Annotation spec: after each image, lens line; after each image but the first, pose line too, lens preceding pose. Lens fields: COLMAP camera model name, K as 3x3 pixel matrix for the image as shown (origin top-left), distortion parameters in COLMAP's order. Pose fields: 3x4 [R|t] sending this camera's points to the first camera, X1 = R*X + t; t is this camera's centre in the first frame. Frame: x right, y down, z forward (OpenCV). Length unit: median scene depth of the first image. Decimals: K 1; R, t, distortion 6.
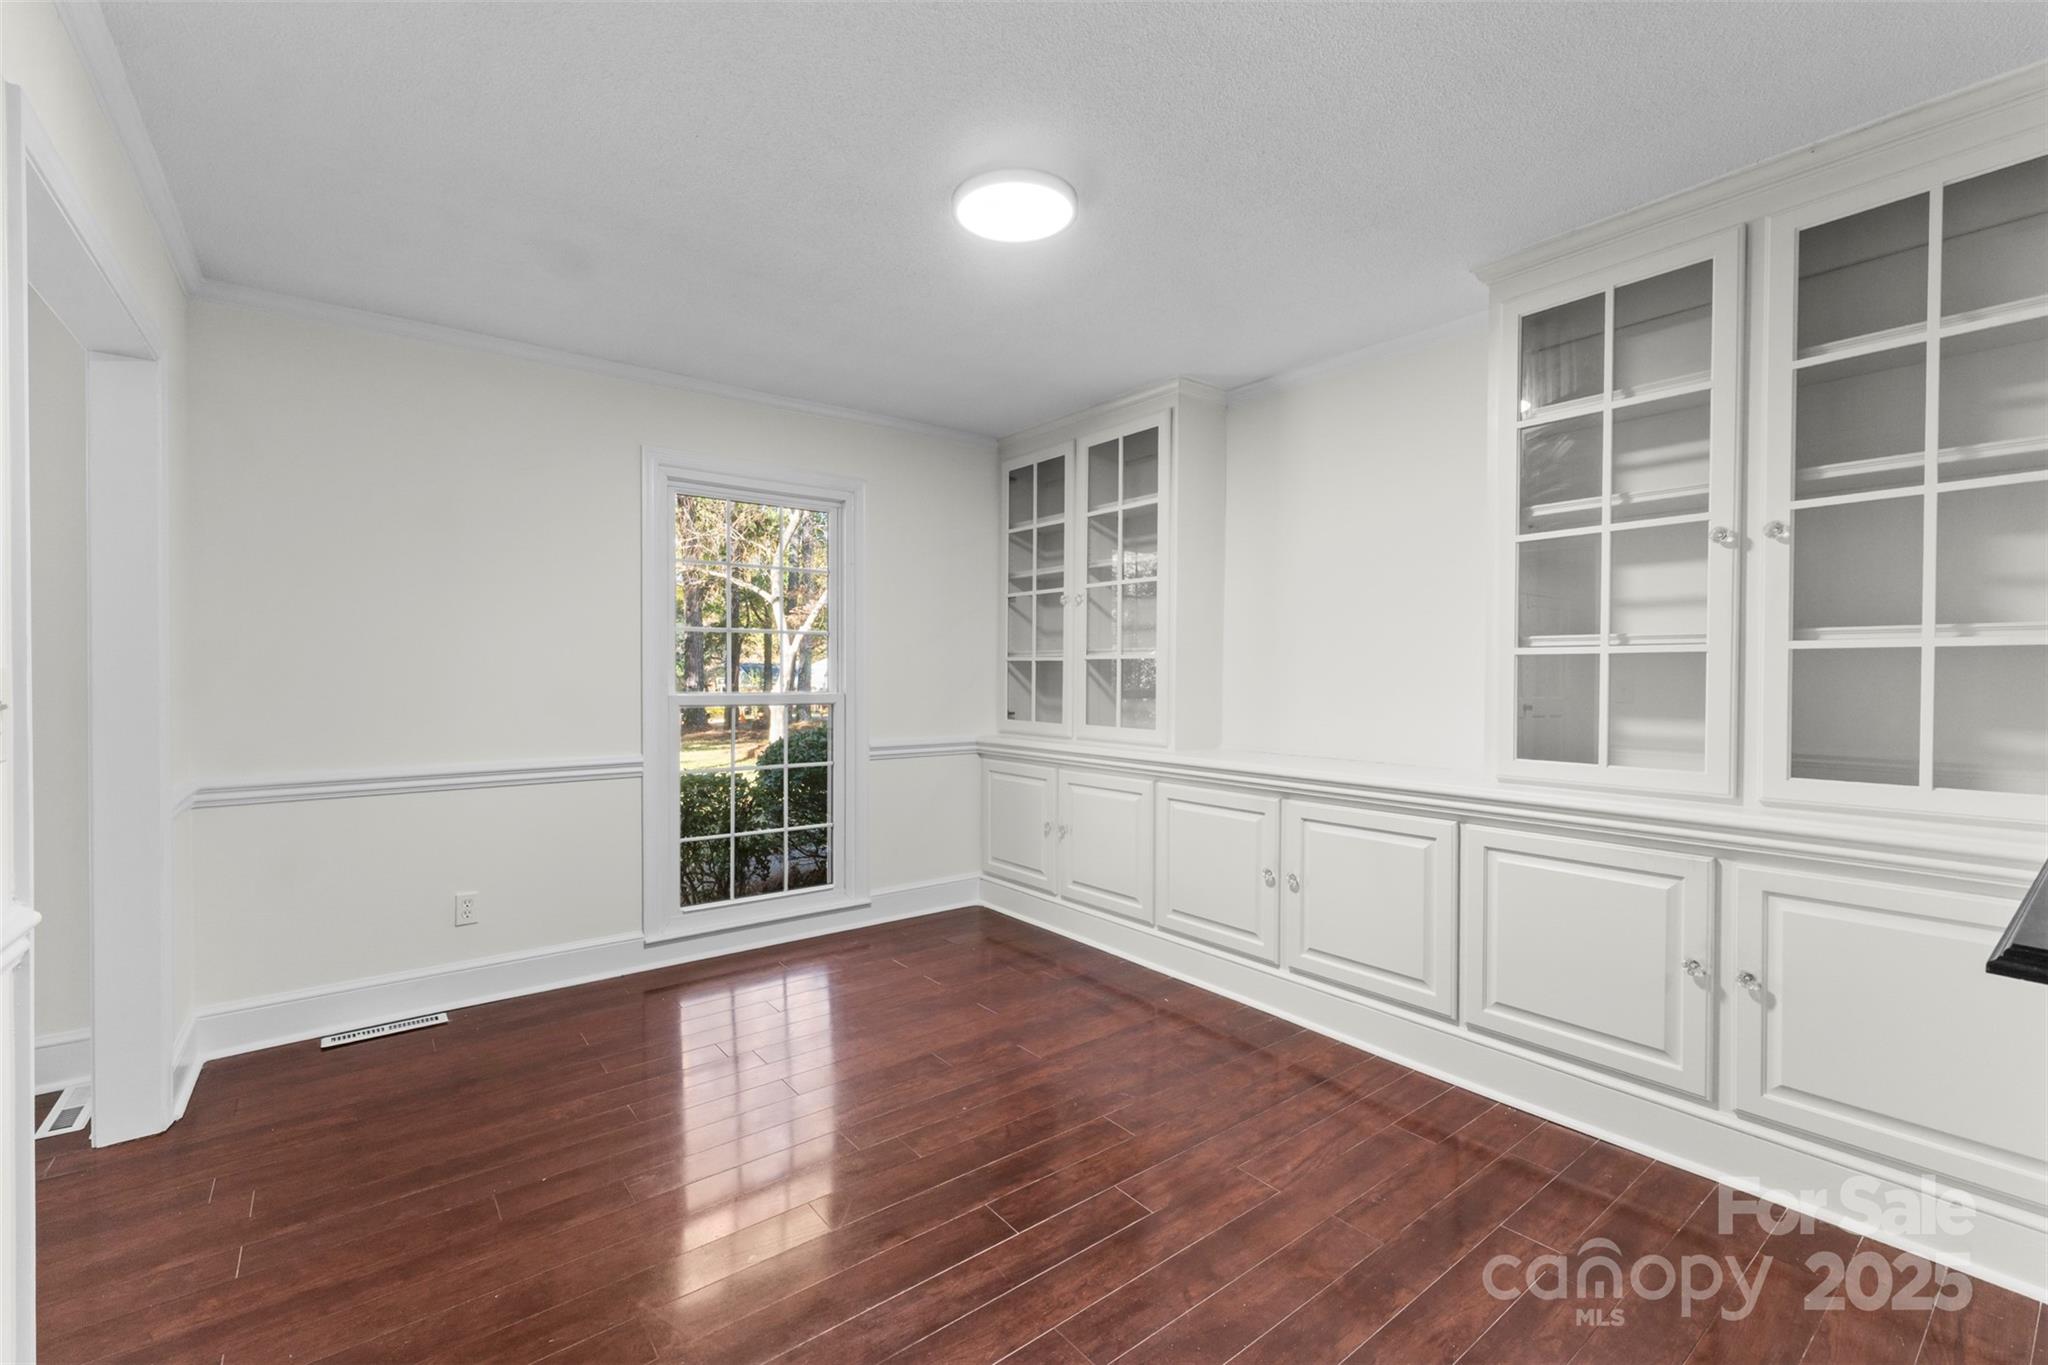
lens RADIAL K [[872.7, 0, 1018.8], [0, 872.7, 689.2], [0, 0, 1]] dist [-0.033163, 0.000386]
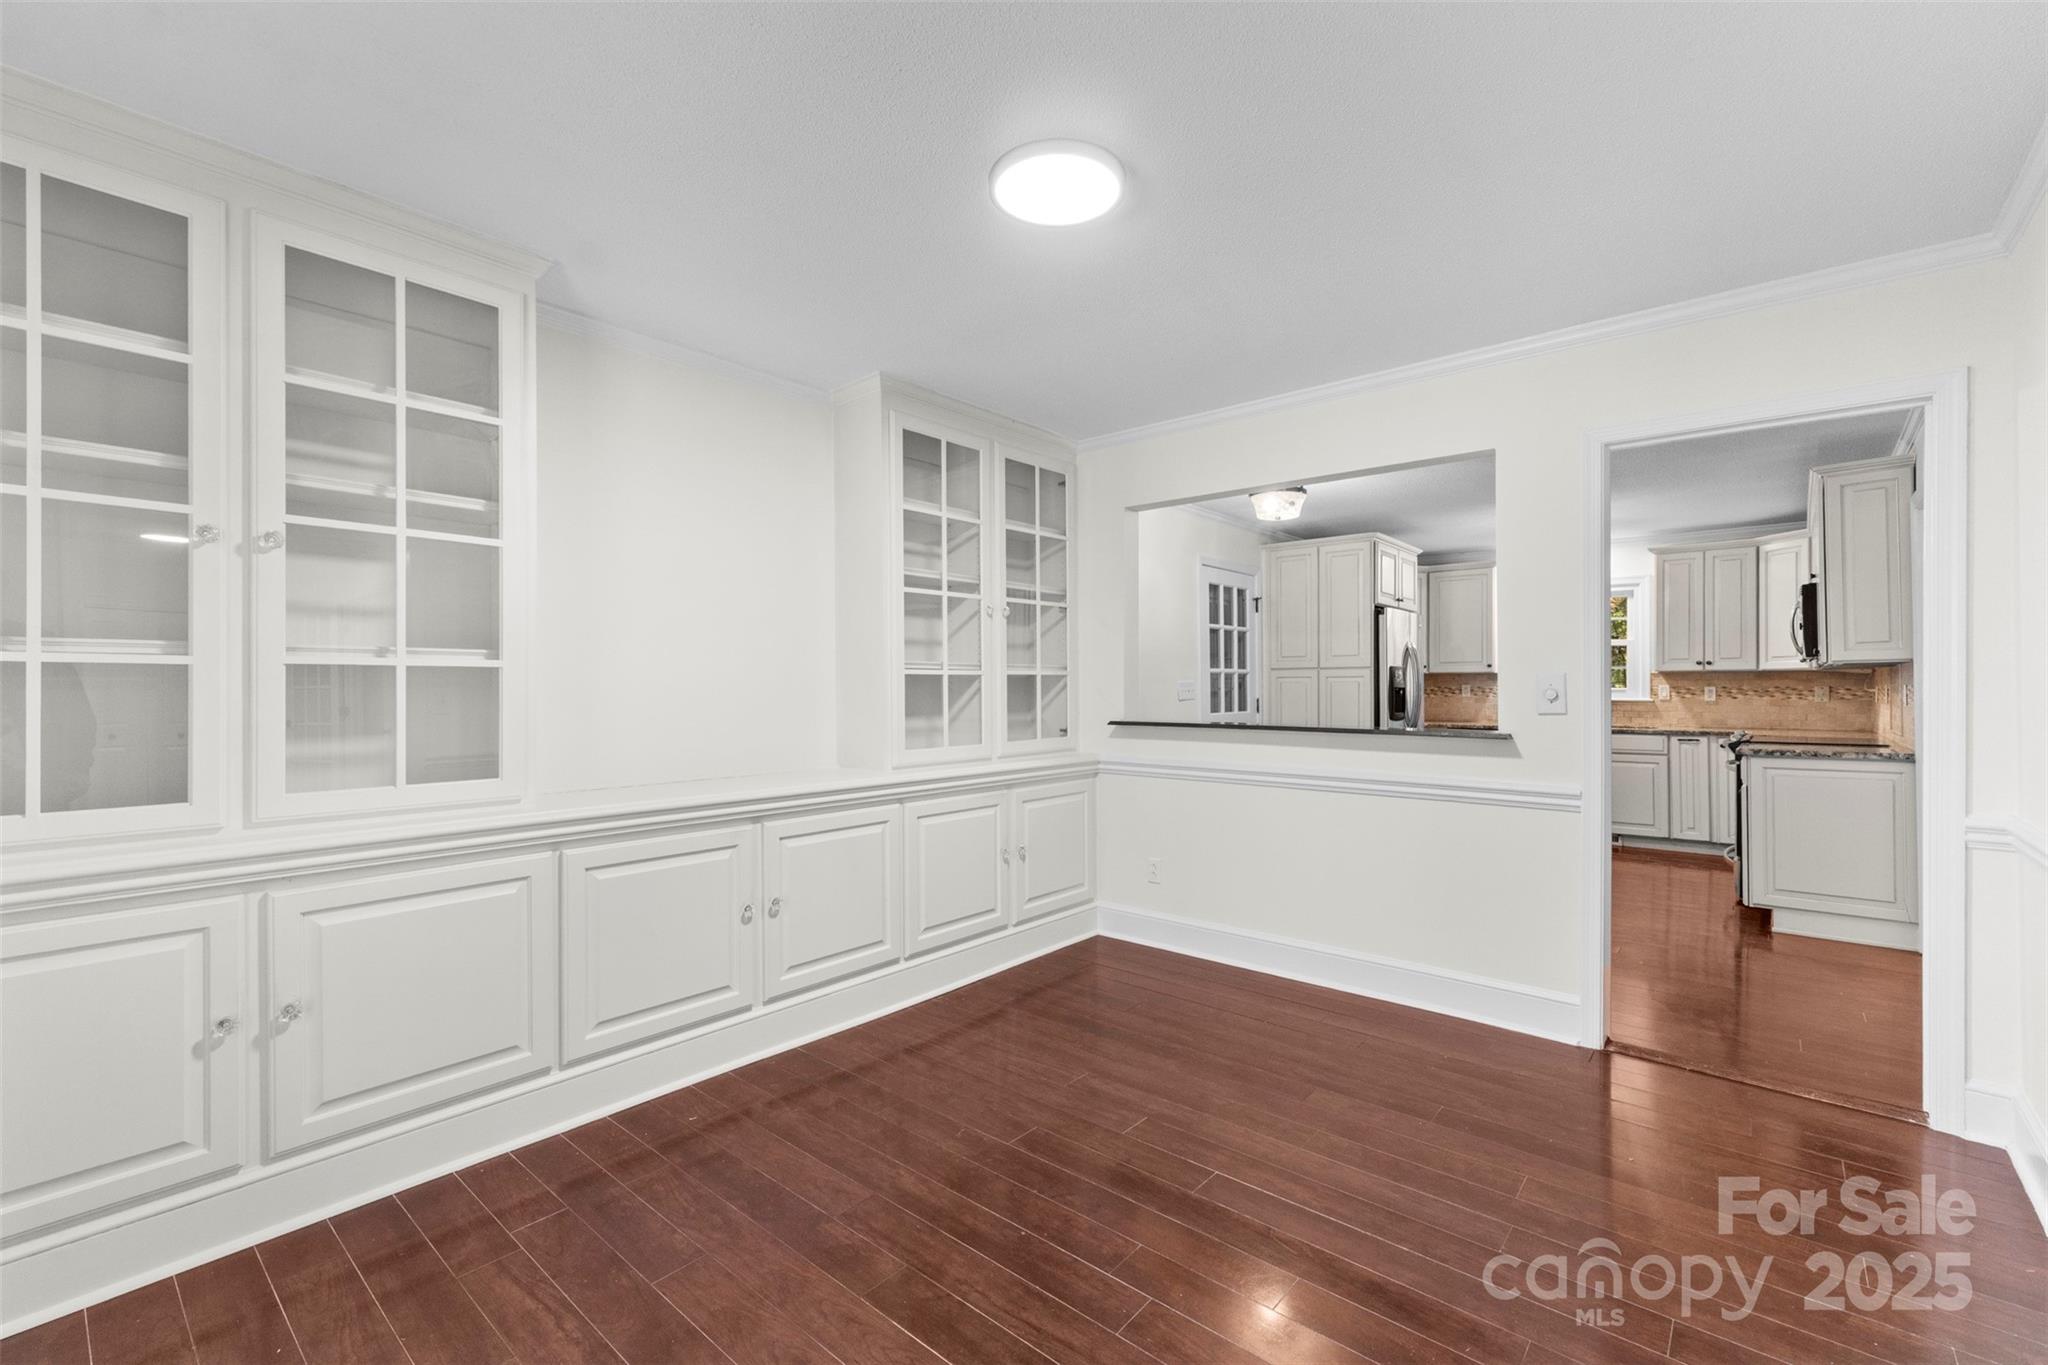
lens RADIAL K [[870.7, 0, 1024.7], [0, 870.7, 687.8], [0, 0, 1]] dist [0.012181, 0.000421]
pose [[-0.206213, -0.001060, 0.978507, -0.685597], [0.022452, 0.999731, 0.005814, -0.019451], [-0.978250, 0.023168, -0.206134, 0.923527]]
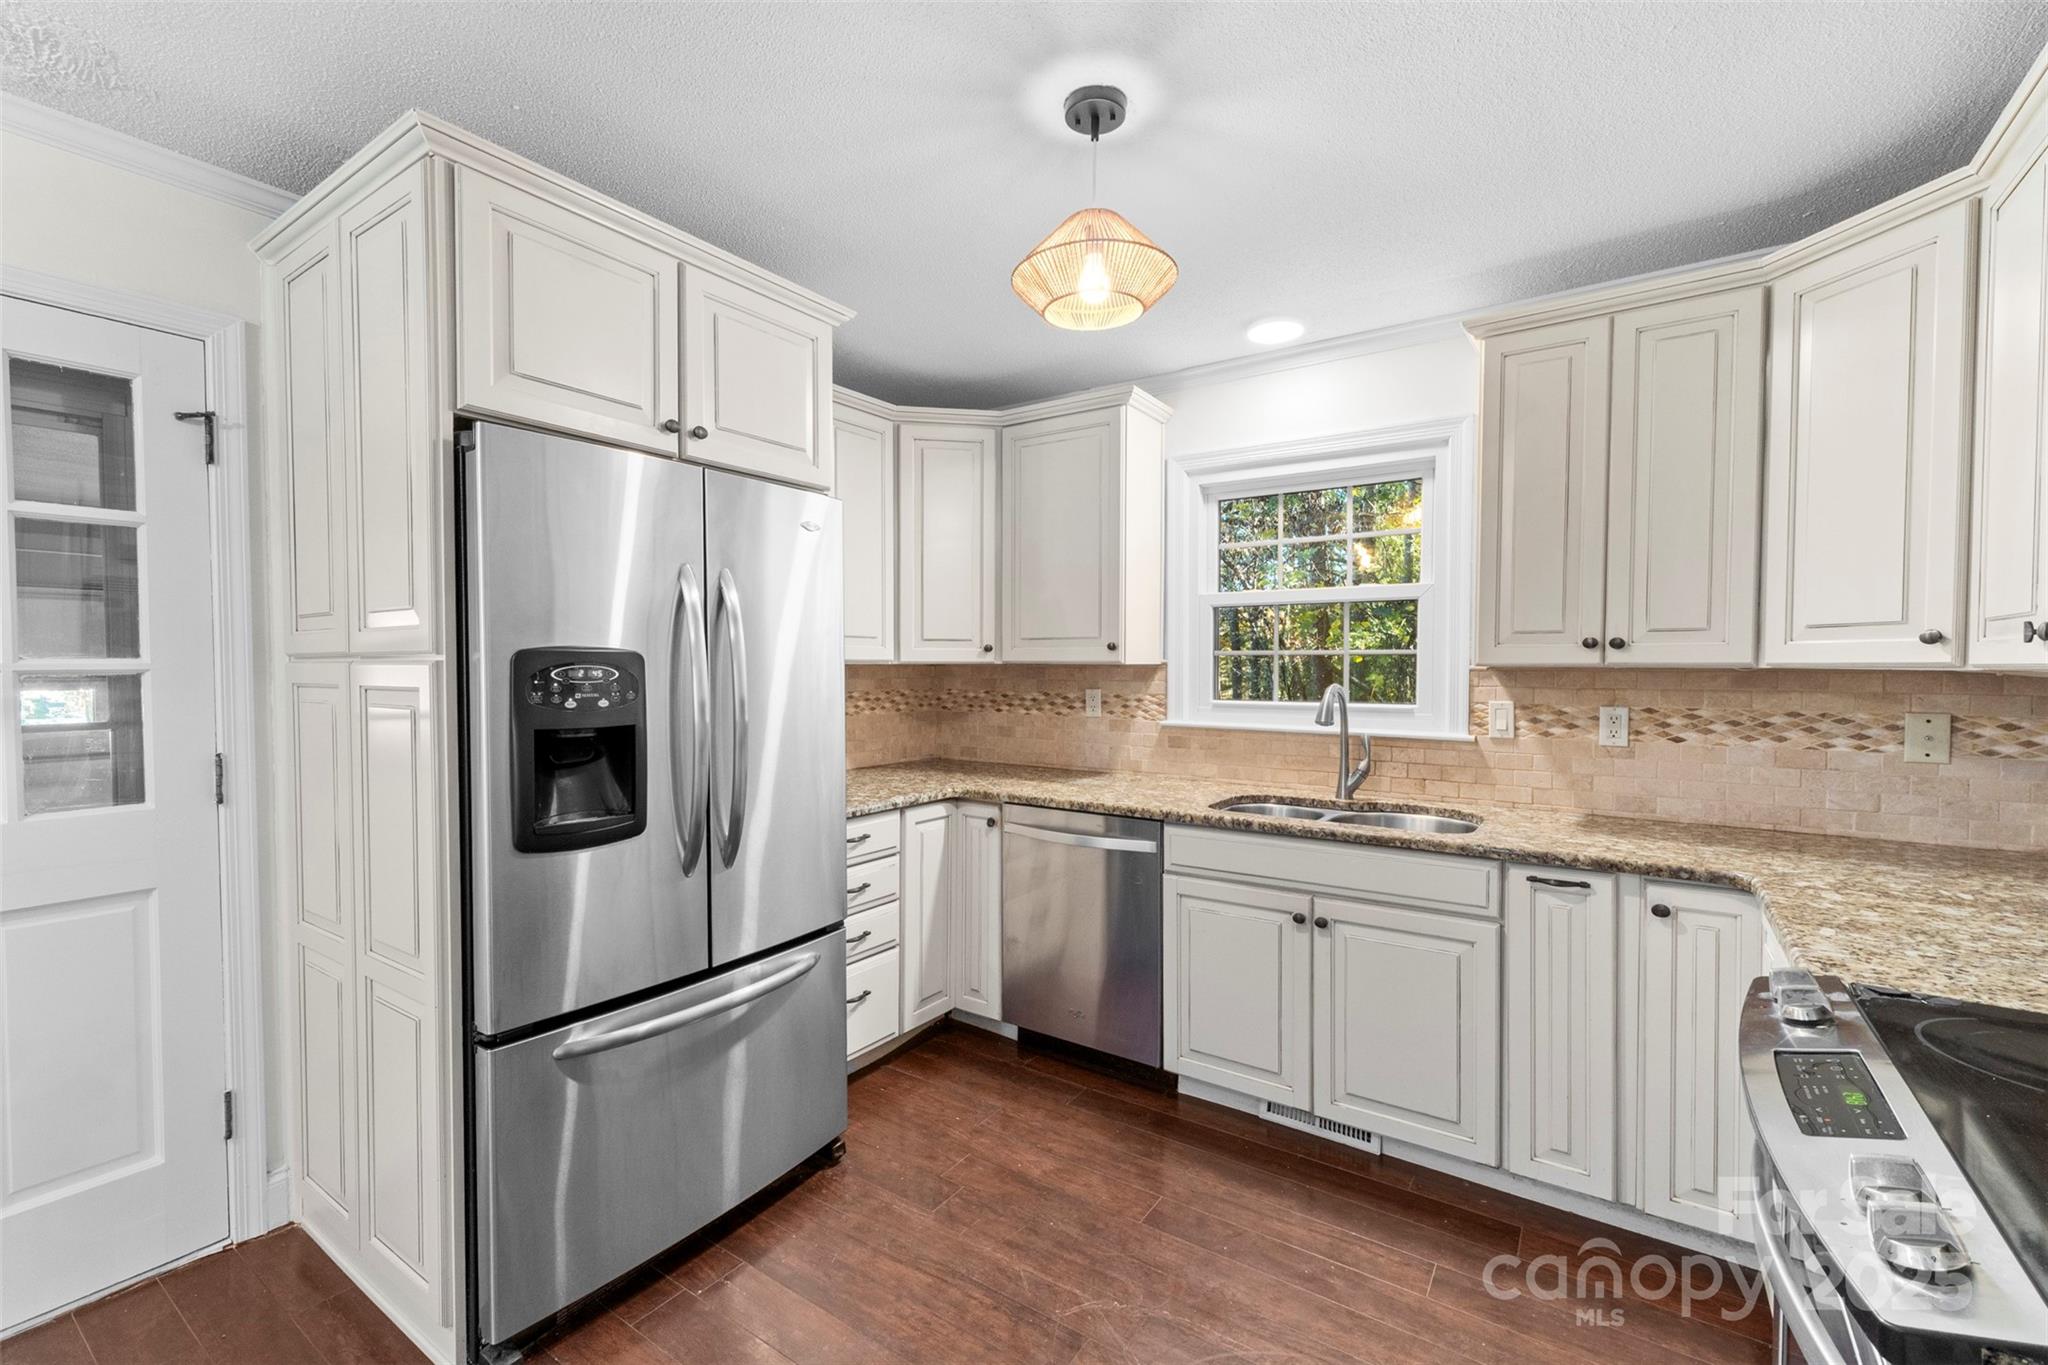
lens RADIAL K [[870.7, 0, 1024.7], [0, 870.7, 687.8], [0, 0, 1]] dist [0.012181, 0.000421]
pose [[-0.306130, -0.029799, 0.951523, 0.543565], [0.019387, 0.999108, 0.037526, -0.030759], [-0.951792, 0.029935, -0.305279, -0.484609]]
